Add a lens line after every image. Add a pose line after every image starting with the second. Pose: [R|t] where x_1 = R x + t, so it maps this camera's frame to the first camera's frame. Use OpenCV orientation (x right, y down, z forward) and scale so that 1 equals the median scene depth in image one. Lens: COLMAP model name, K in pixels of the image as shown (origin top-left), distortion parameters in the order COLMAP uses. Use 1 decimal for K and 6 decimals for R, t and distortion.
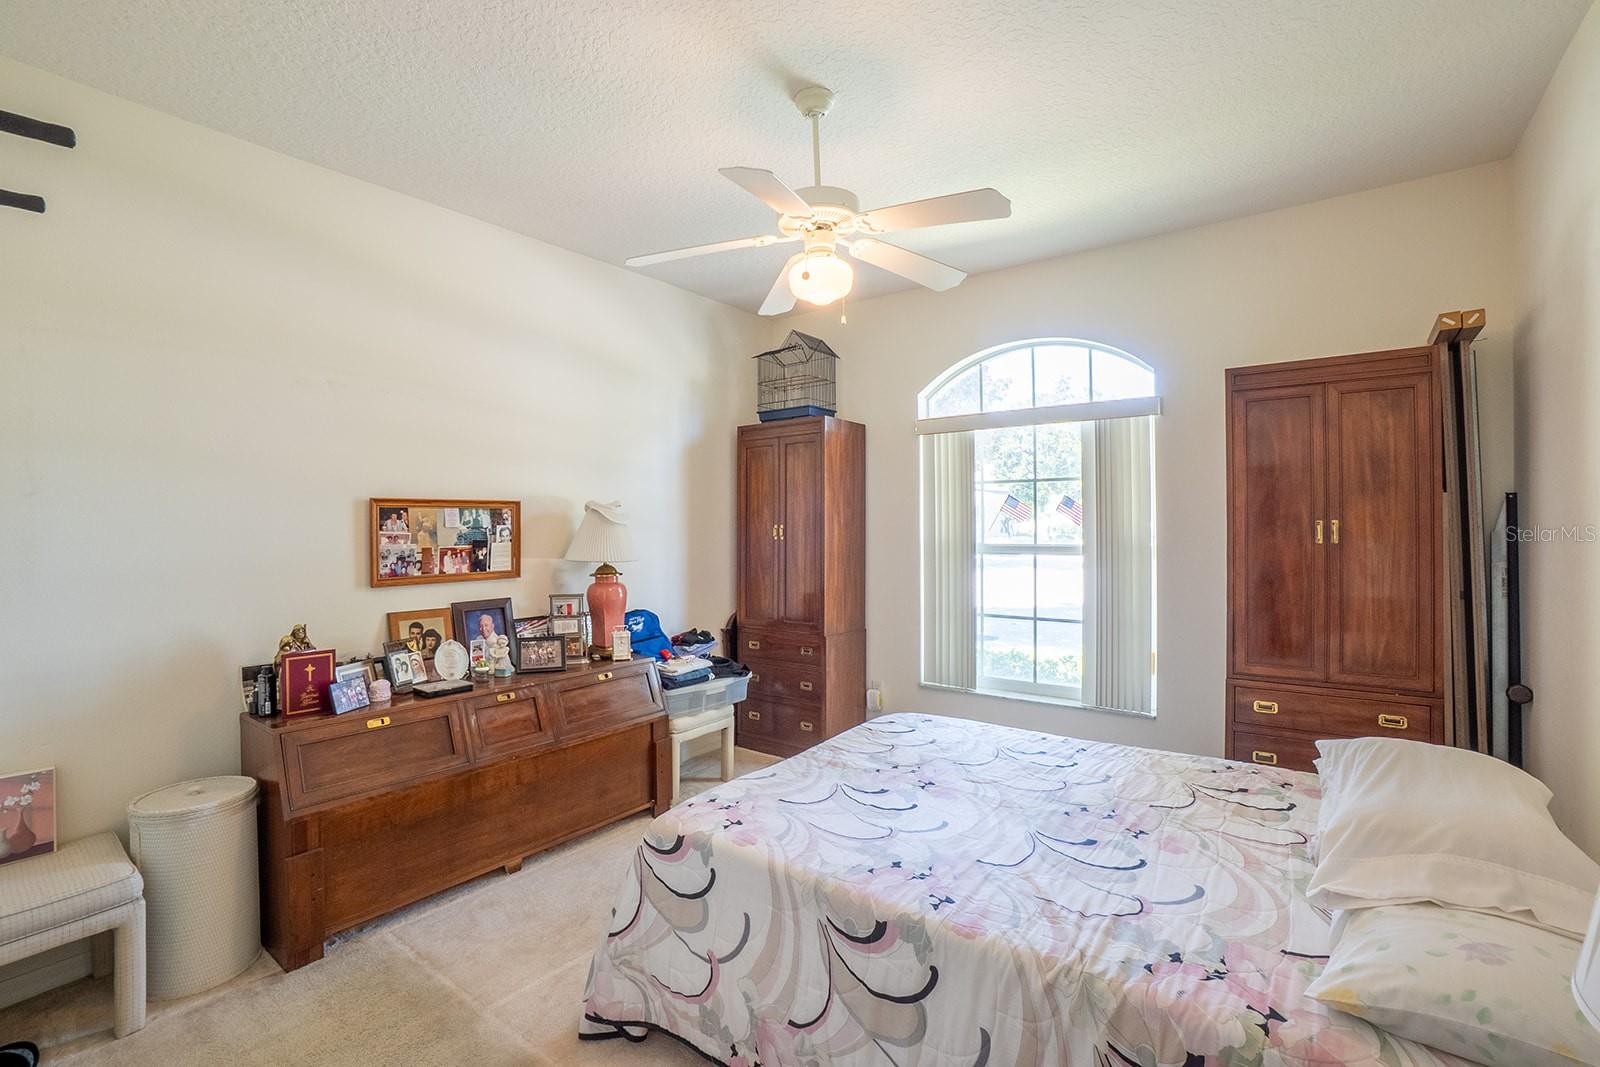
lens RADIAL K [[709.8, 0, 797.3], [0, 709.8, 523.0], [0, 0, 1]] dist [-0.040979, 0.009468]
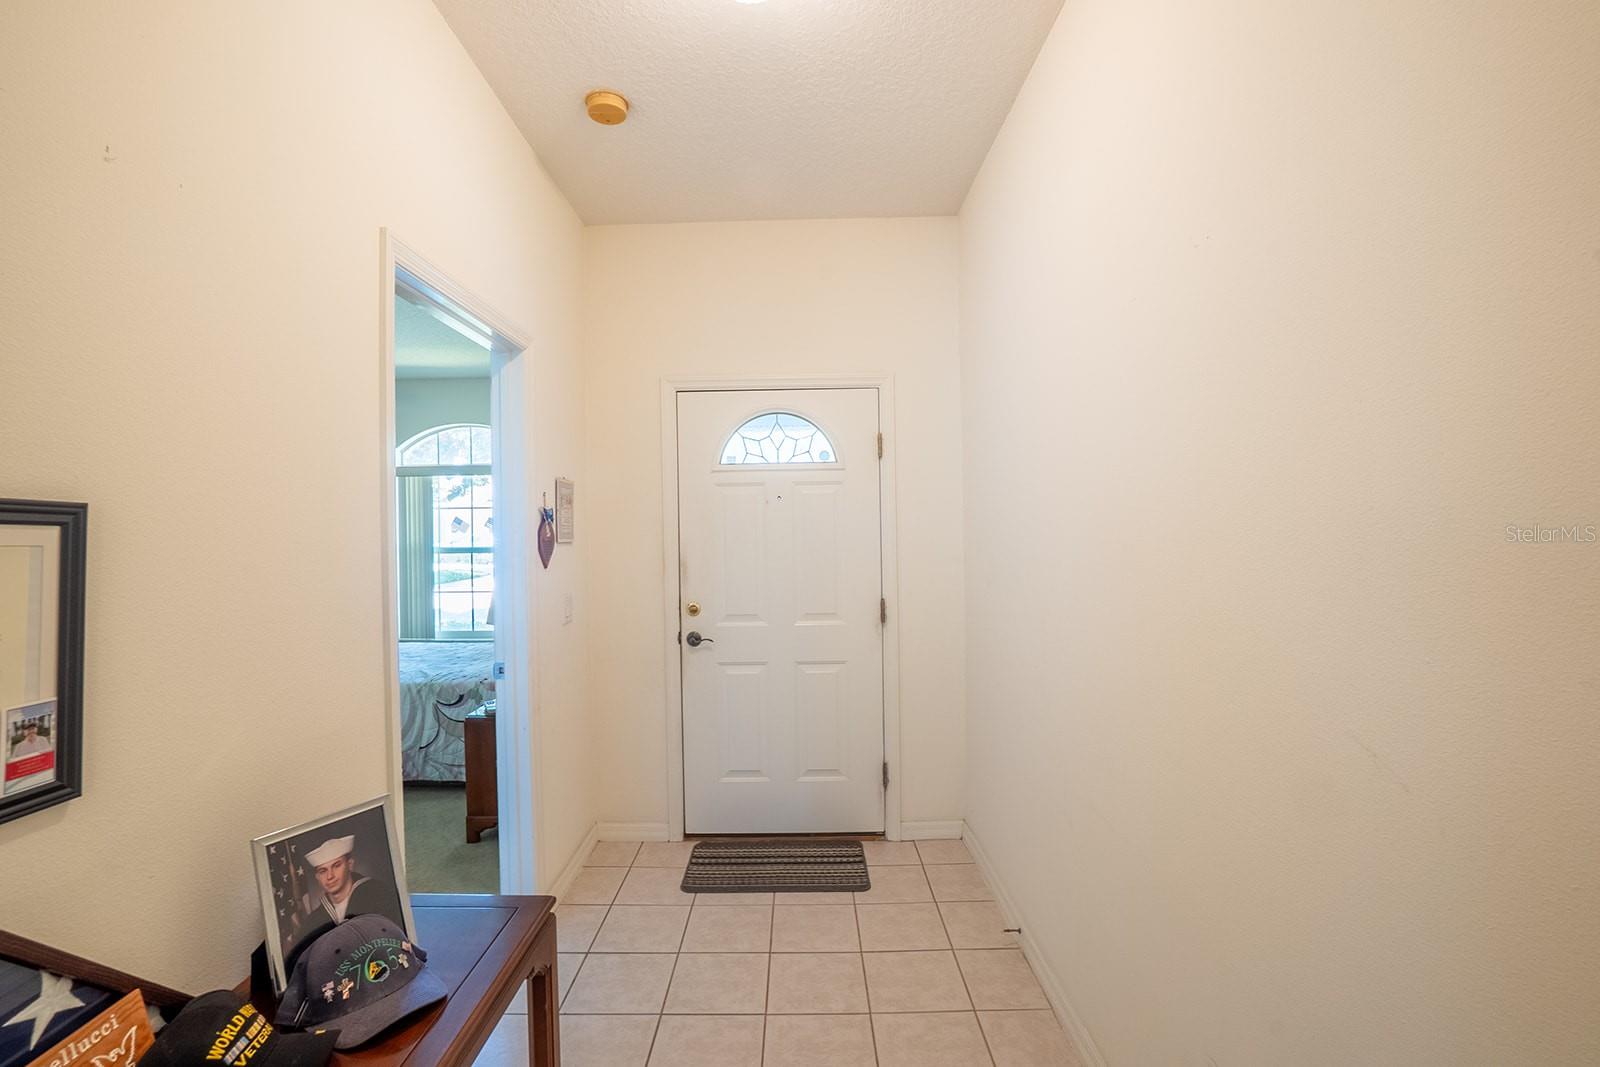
lens RADIAL K [[709.8, 0, 797.1], [0, 709.8, 524.4], [0, 0, 1]] dist [-0.040979, 0.009468]
pose [[0.795647, 0.003038, 0.605753, -0.083028], [0.003058, 0.999955, -0.009033, -0.008662], [-0.605753, 0.009040, 0.795601, -1.158503]]
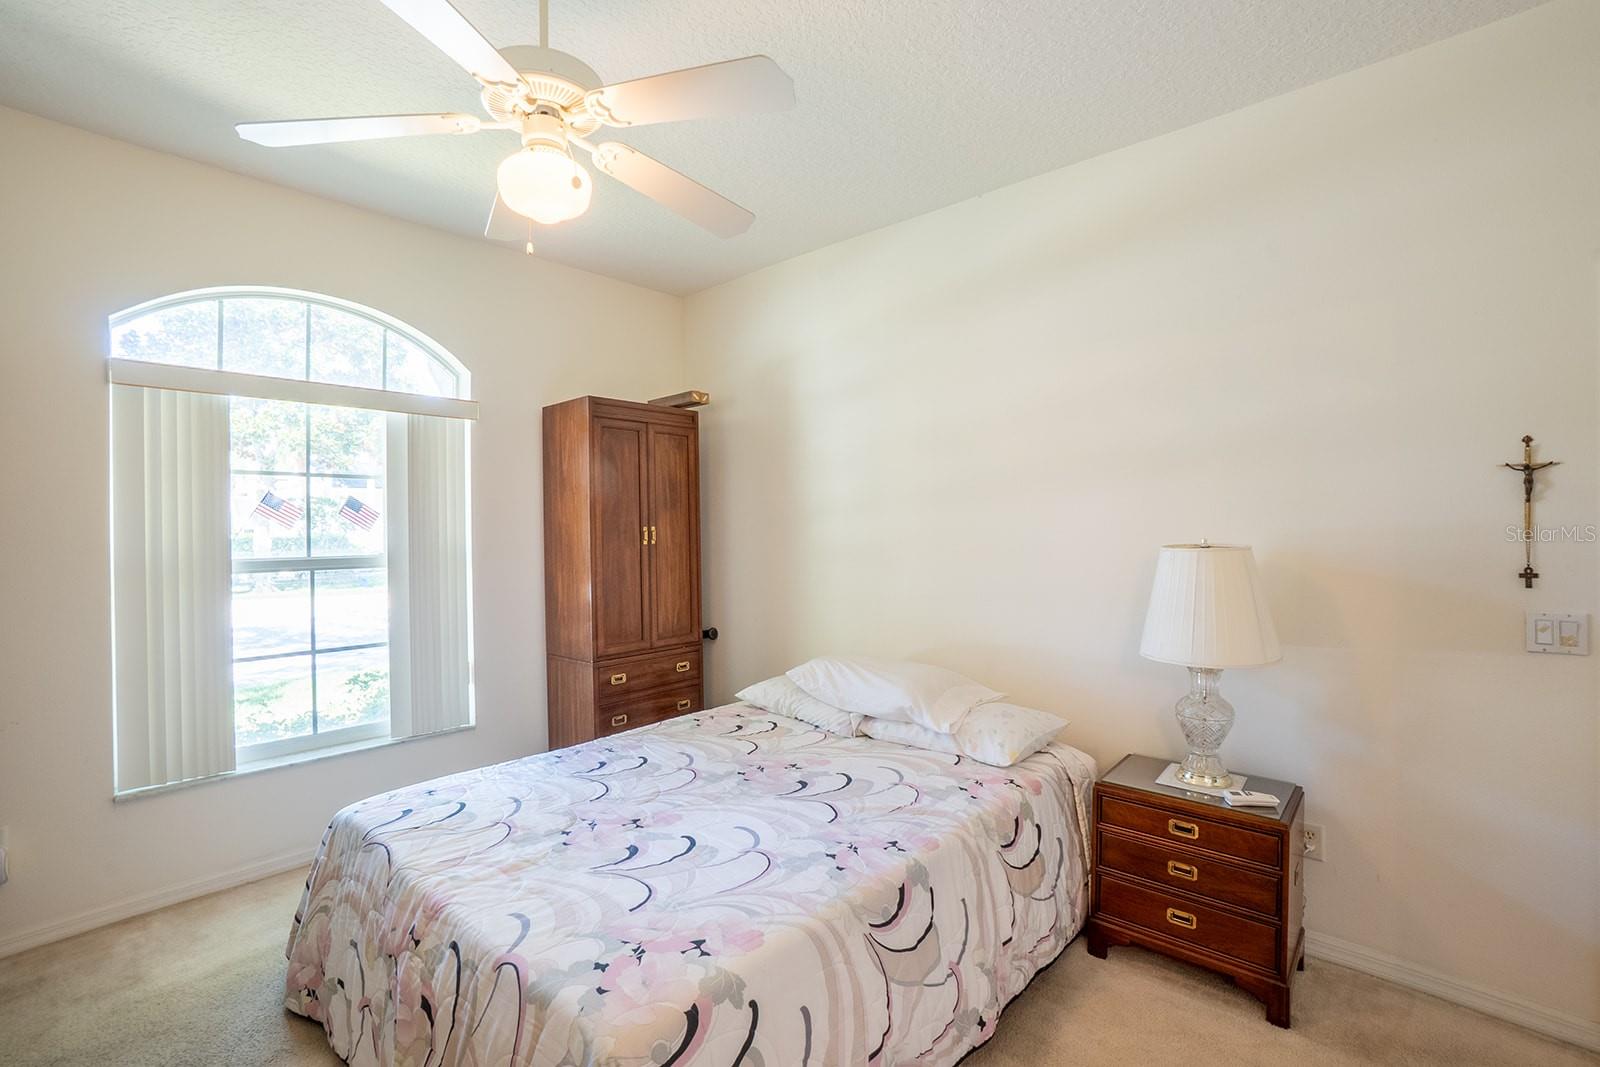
lens RADIAL K [[709.8, 0, 793.9], [0, 709.8, 529.7], [0, 0, 1]] dist [-0.040979, 0.009468]
pose [[0.103415, 0.000181, 0.994638, -0.563310], [0.002950, 0.999996, -0.000489, 0.002696], [-0.994634, 0.002984, 0.103414, 0.591919]]
